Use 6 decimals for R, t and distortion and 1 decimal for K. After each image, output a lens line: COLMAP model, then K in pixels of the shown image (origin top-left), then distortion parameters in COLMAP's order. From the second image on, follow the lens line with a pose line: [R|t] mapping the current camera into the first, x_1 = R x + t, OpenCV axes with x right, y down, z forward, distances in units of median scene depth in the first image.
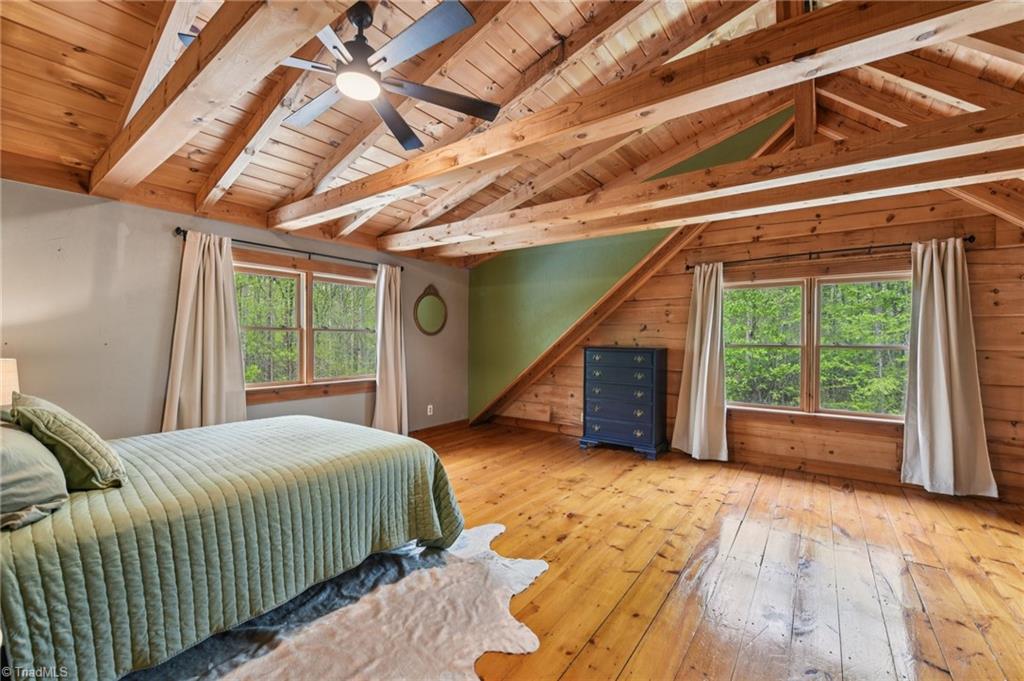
lens RADIAL K [[418.8, 0, 512.7], [0, 418.8, 337.7], [0, 0, 1]] dist [-0.022976, -0.000297]
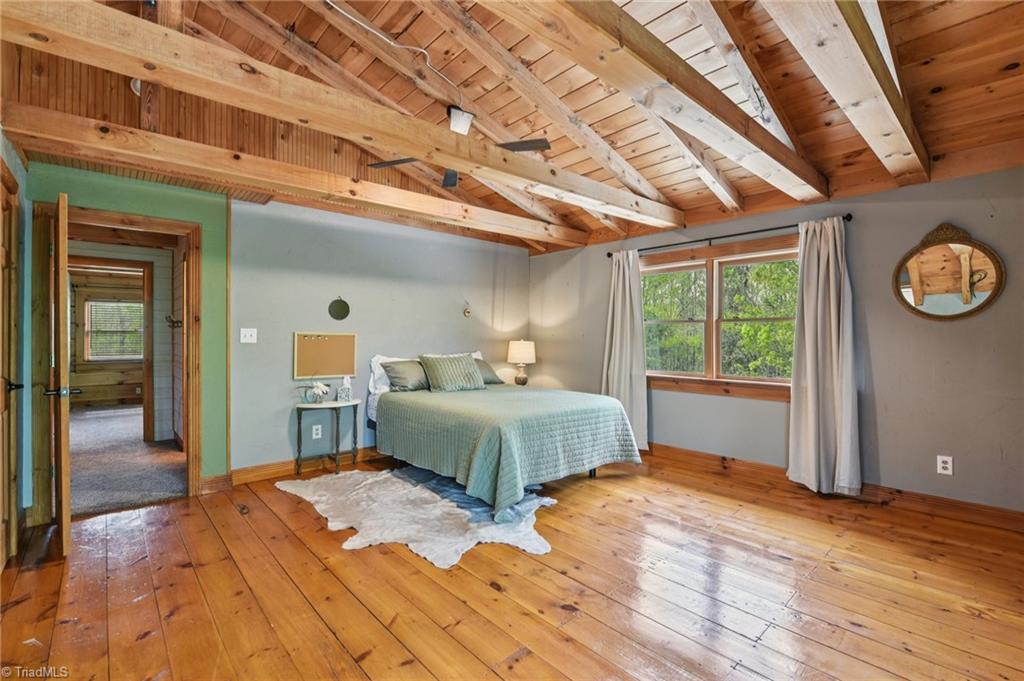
lens RADIAL K [[454.2, 0, 514.9], [0, 454.2, 336.4], [0, 0, 1]] dist [-0.004464, -0.000212]
pose [[-0.190318, 0.000878, -0.981722, 0.763918], [0.004525, 0.999990, 0.000017, 0.017017], [0.981712, -0.004439, -0.190320, 0.976383]]
